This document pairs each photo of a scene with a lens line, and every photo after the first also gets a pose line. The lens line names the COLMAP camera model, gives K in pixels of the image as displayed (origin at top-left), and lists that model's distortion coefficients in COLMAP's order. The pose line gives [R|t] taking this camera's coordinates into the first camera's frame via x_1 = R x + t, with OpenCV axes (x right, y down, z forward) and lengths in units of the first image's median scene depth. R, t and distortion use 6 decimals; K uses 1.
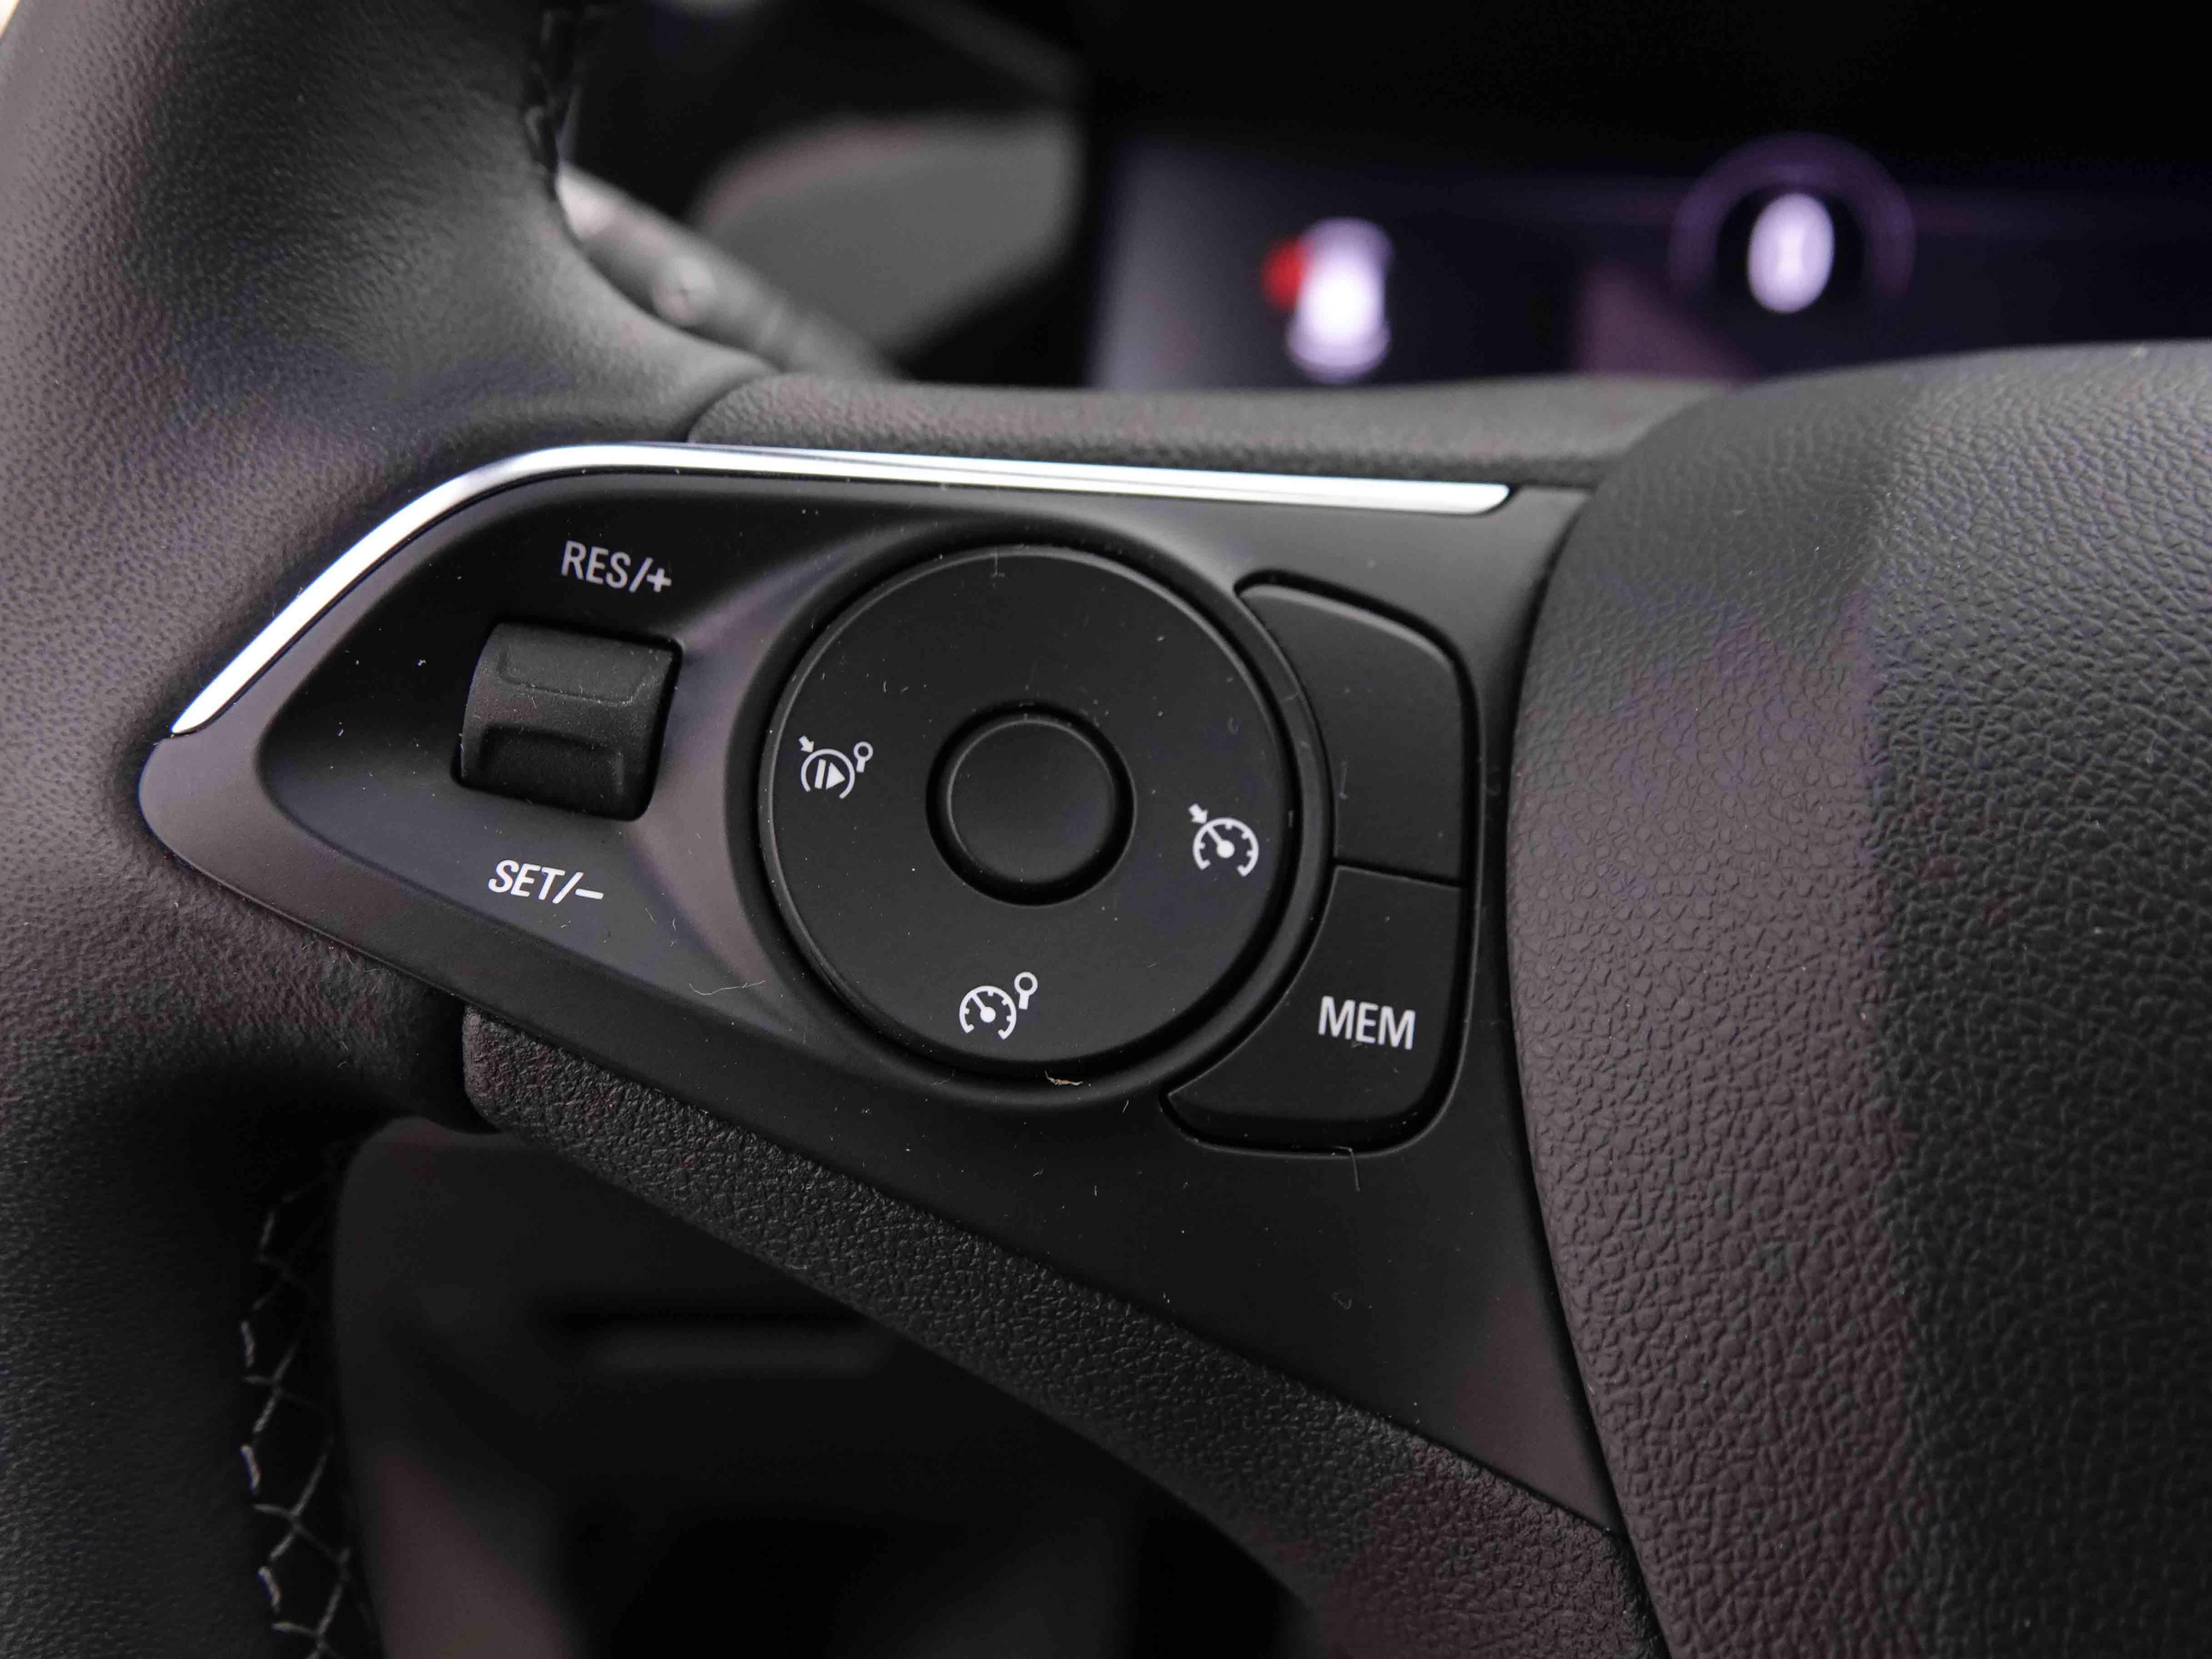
lens RADIAL K [[1709.2, 0, 1106.0], [0, 1709.2, 829.5], [0, 0, 1]] dist [-0.012938, -0.005487]
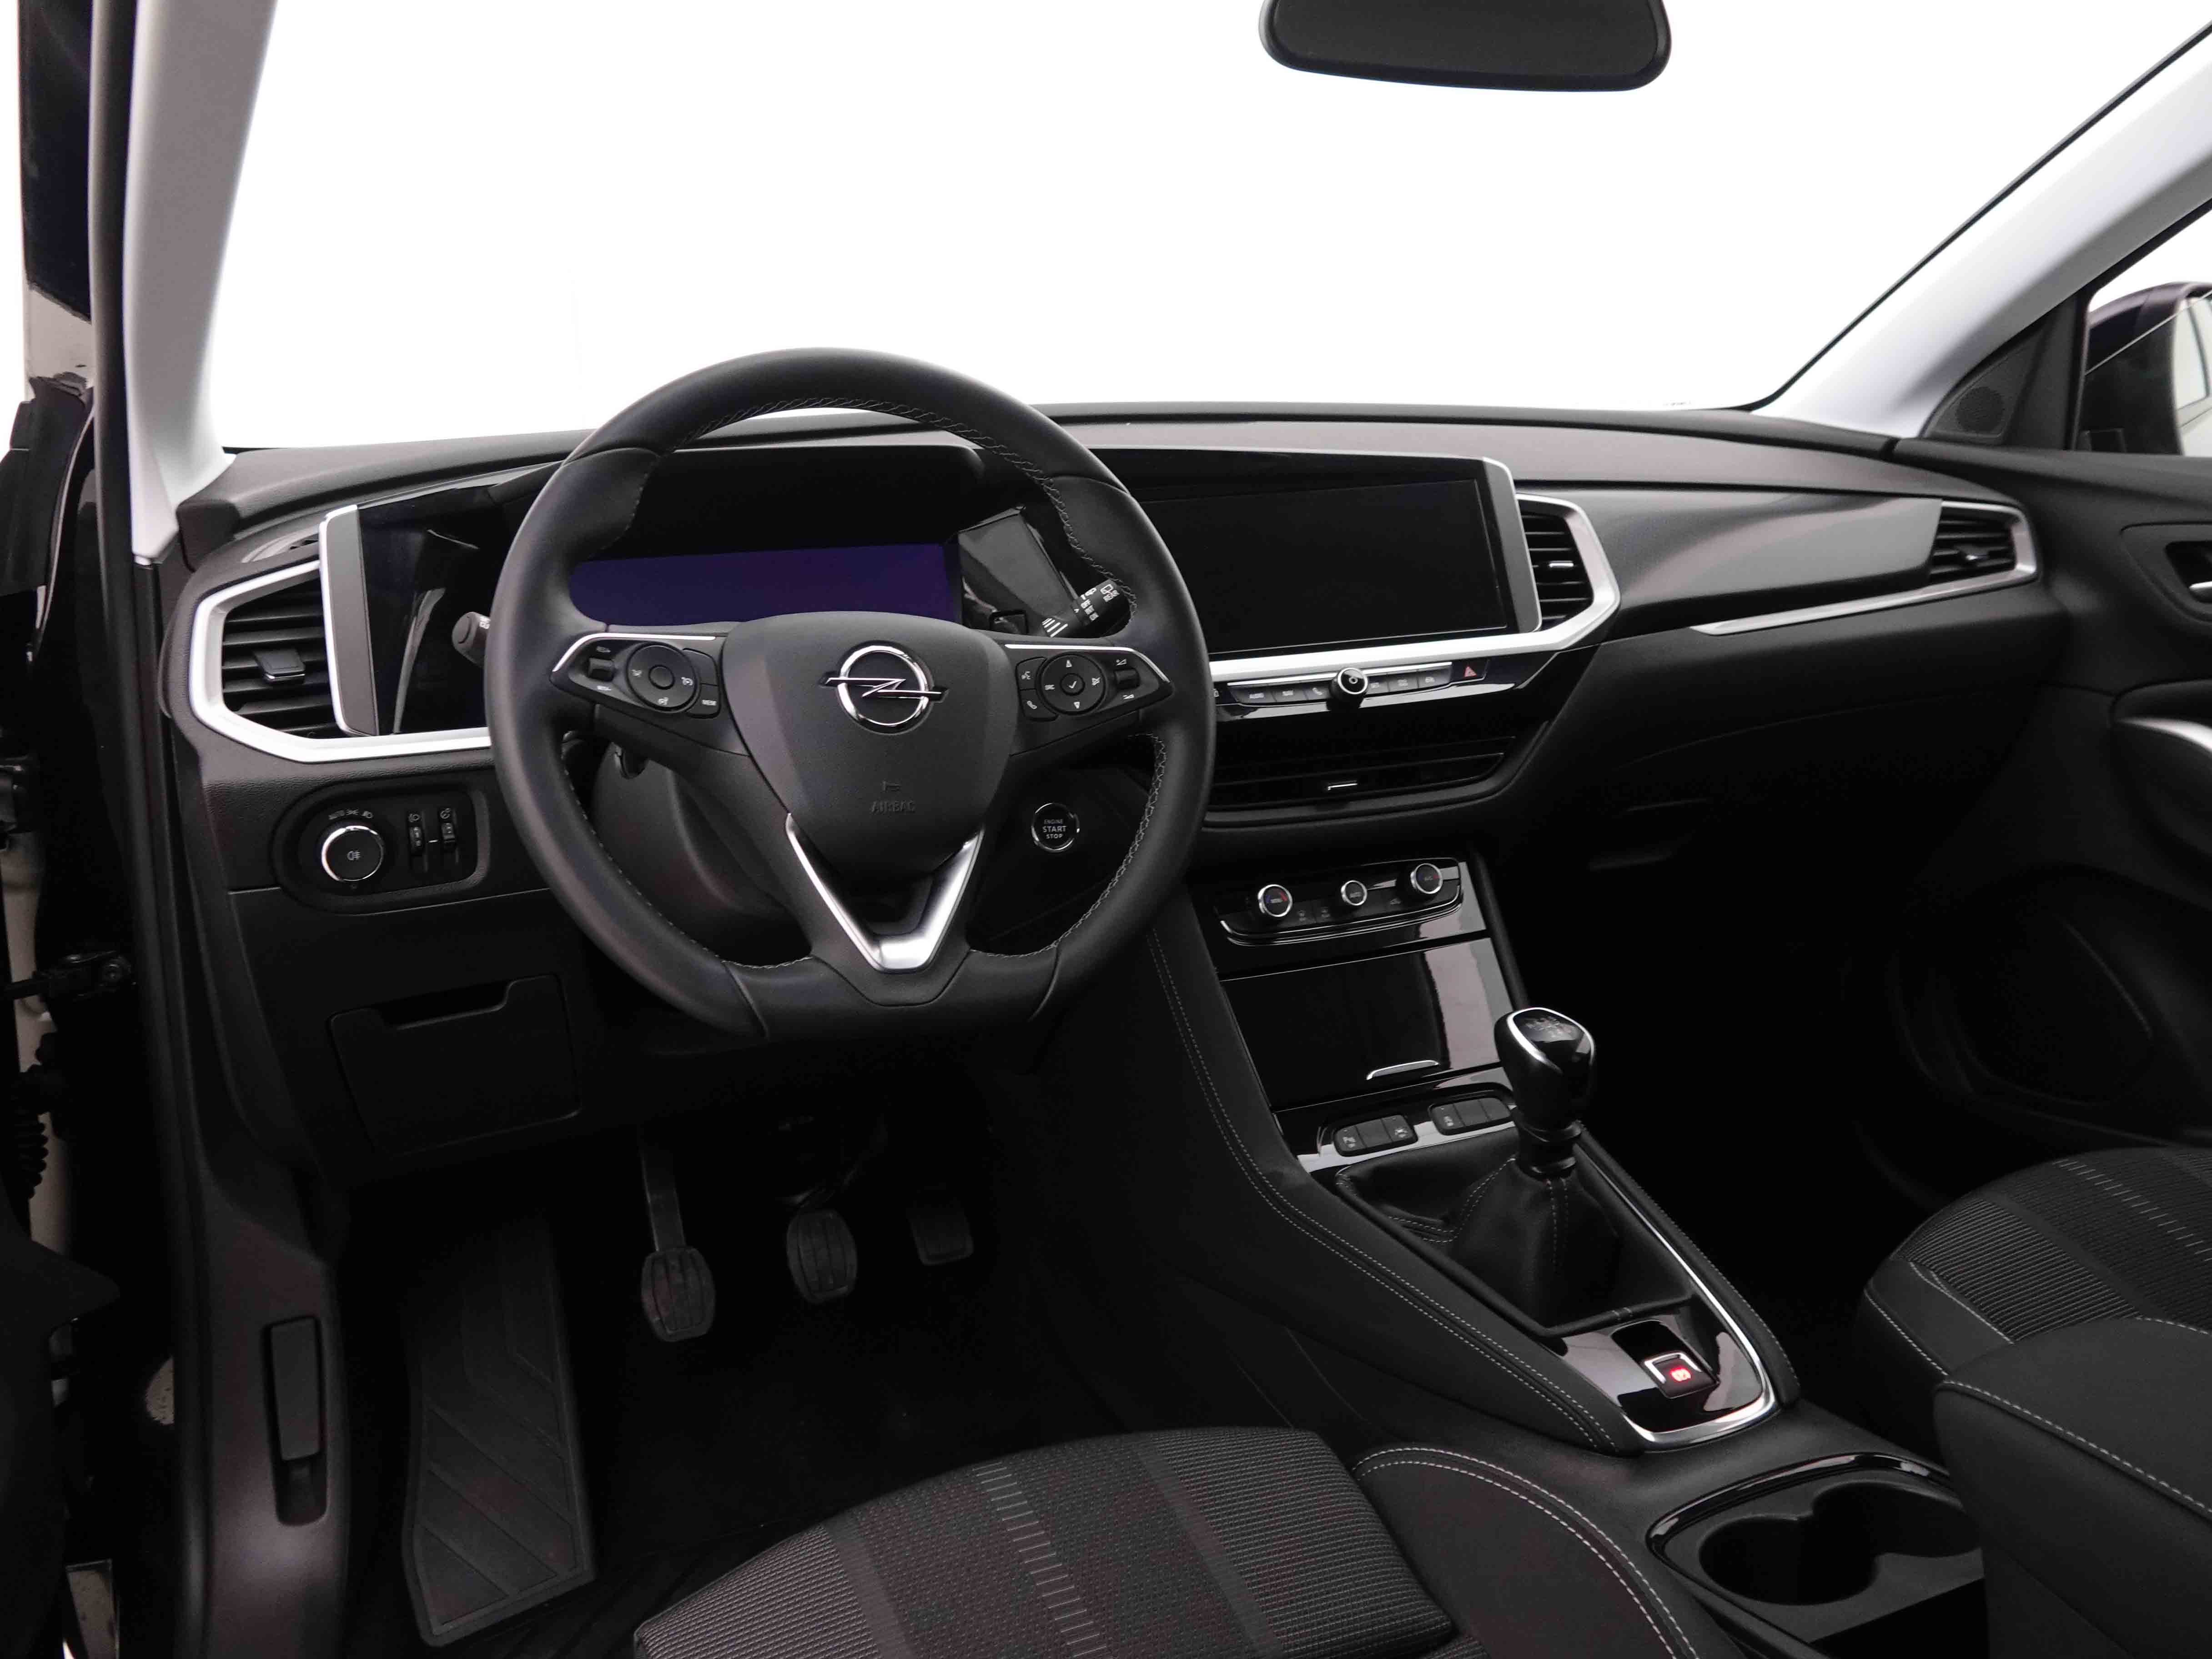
lens RADIAL K [[1714.1, 0, 1106.0], [0, 1714.1, 829.5], [0, 0, 1]] dist [0.000821, -0.000493]
pose [[0.871119, -0.087578, 0.483199, -2.119512], [0.141104, 0.987114, -0.075474, 1.545408], [-0.470363, 0.133928, 0.872251, -6.662863]]
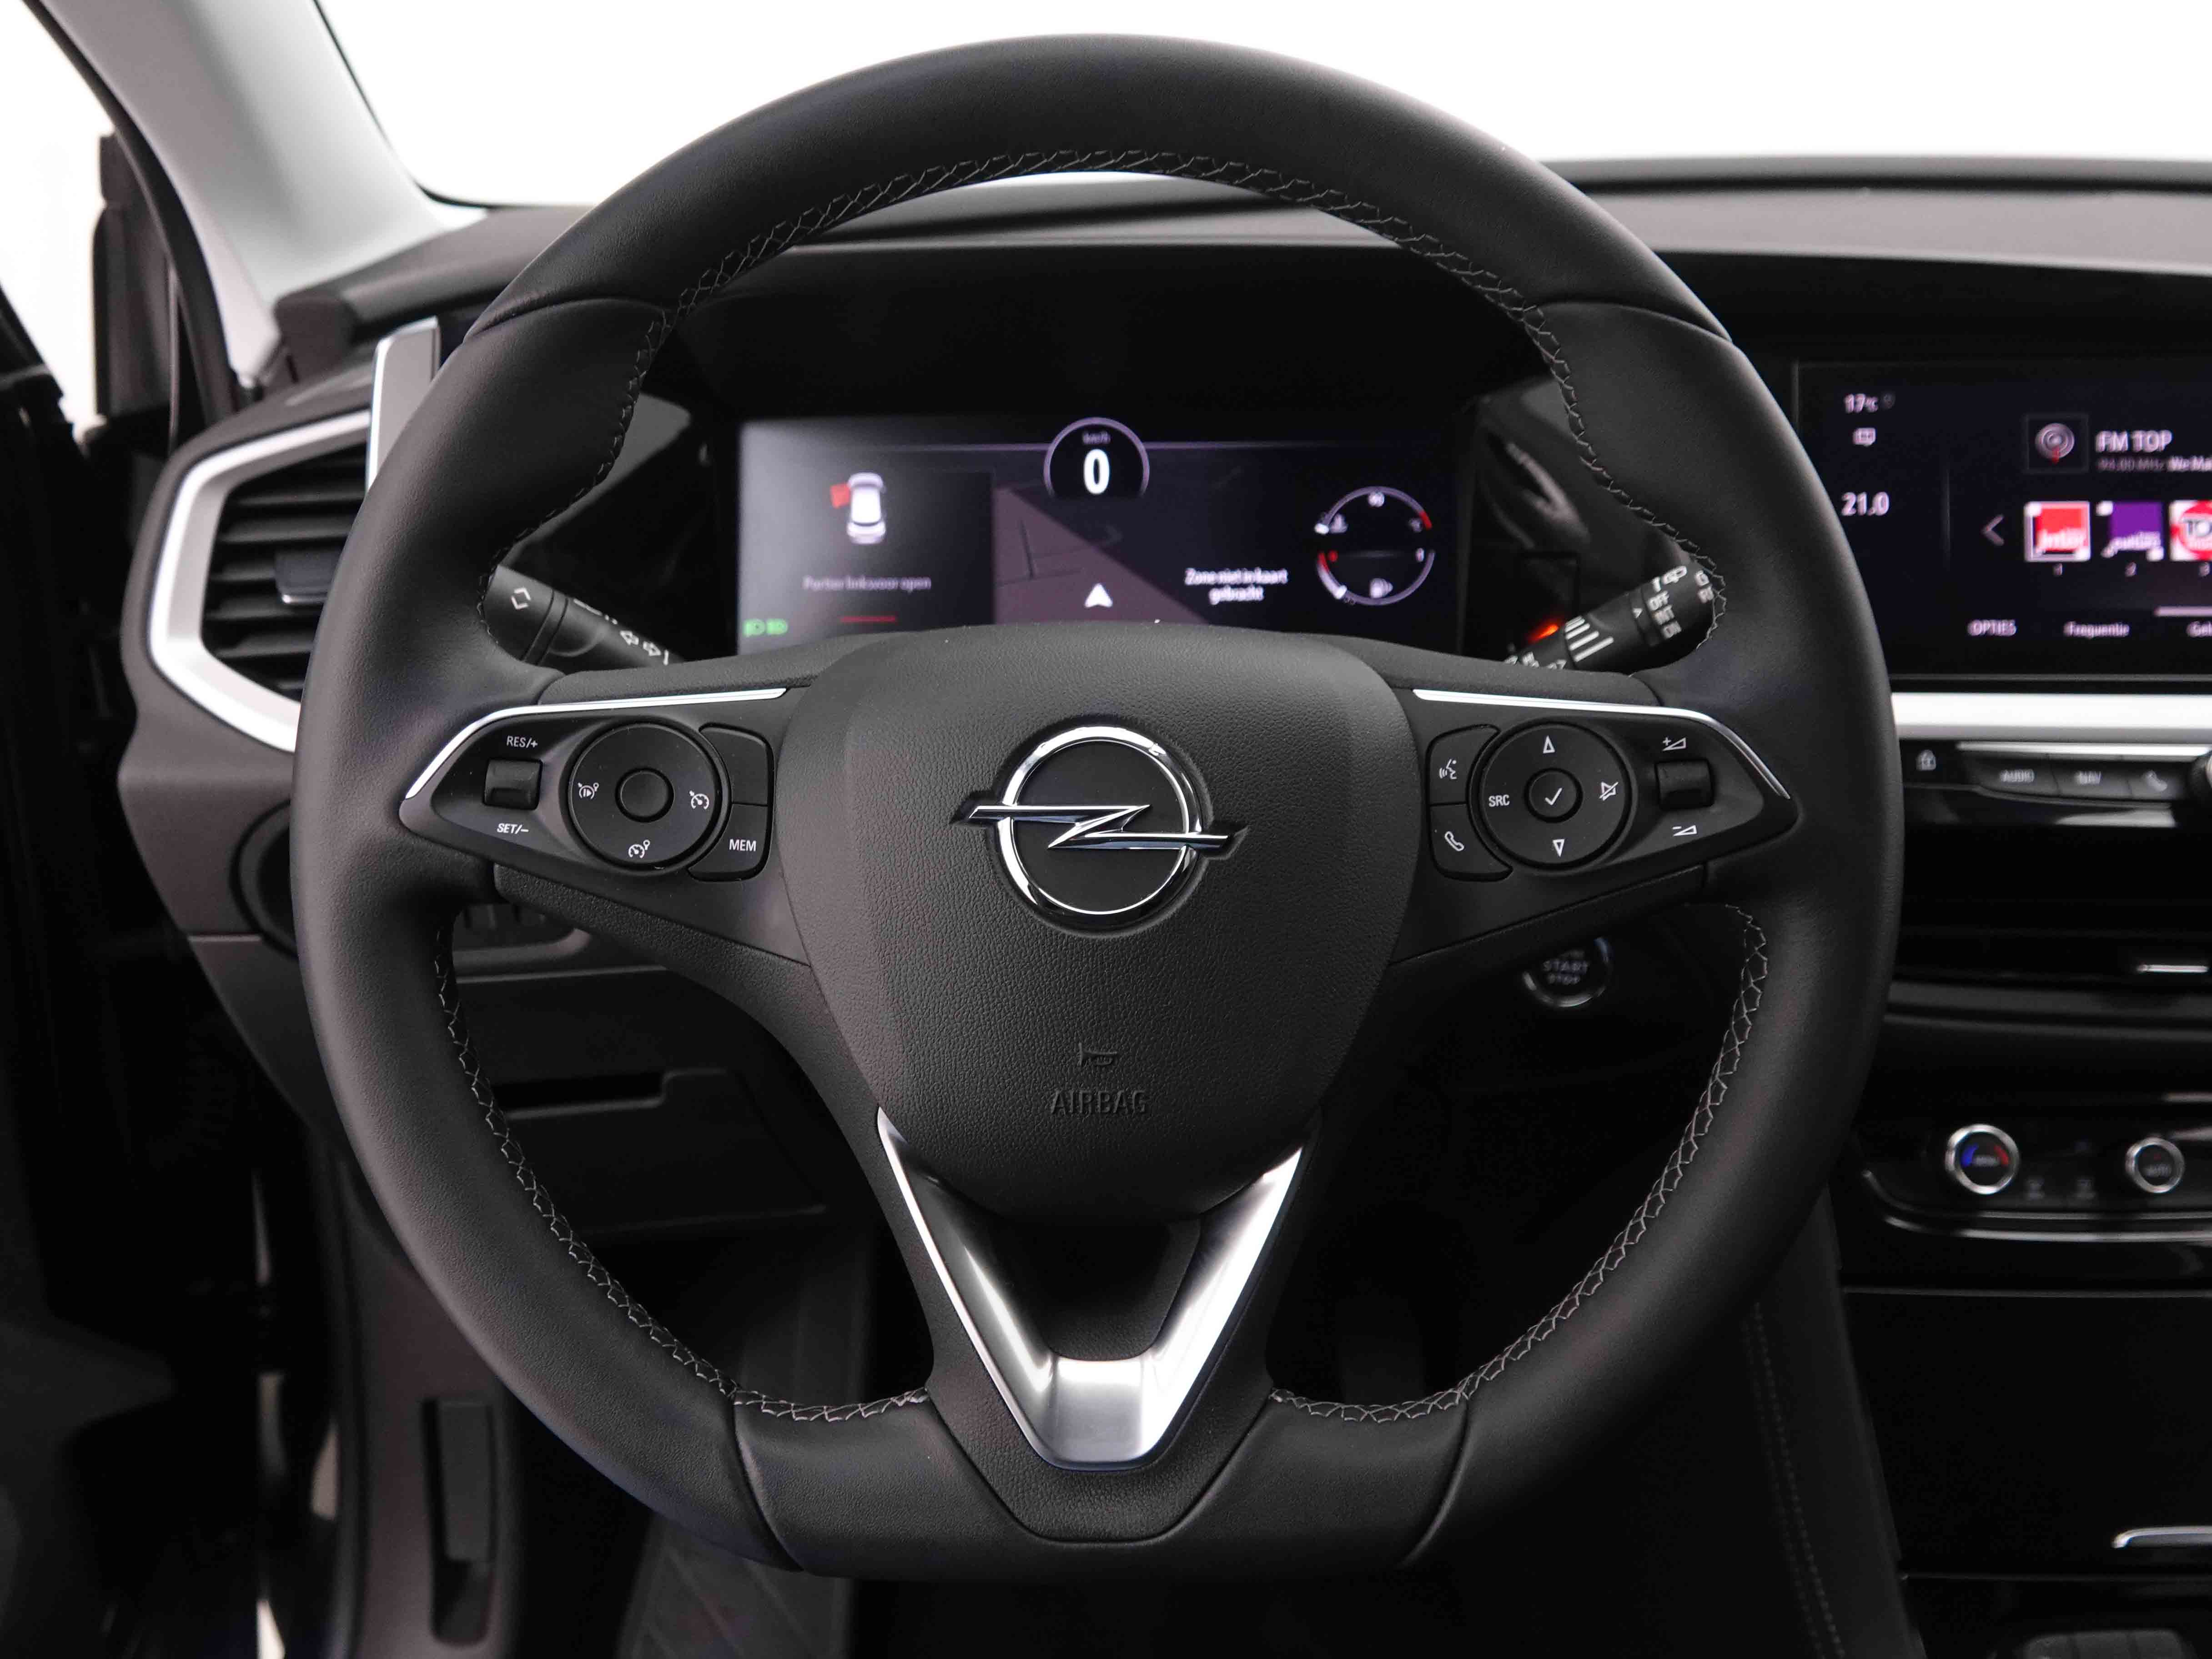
lens RADIAL K [[1512.3, 0, 1135.1], [0, 1512.3, 828.0], [0, 0, 1]] dist [-0.017879, -0.002969]
pose [[0.988011, -0.093269, 0.123026, 0.604291], [0.086997, 0.994666, 0.055414, -0.033376], [-0.127539, -0.044047, 0.990855, -2.407575]]
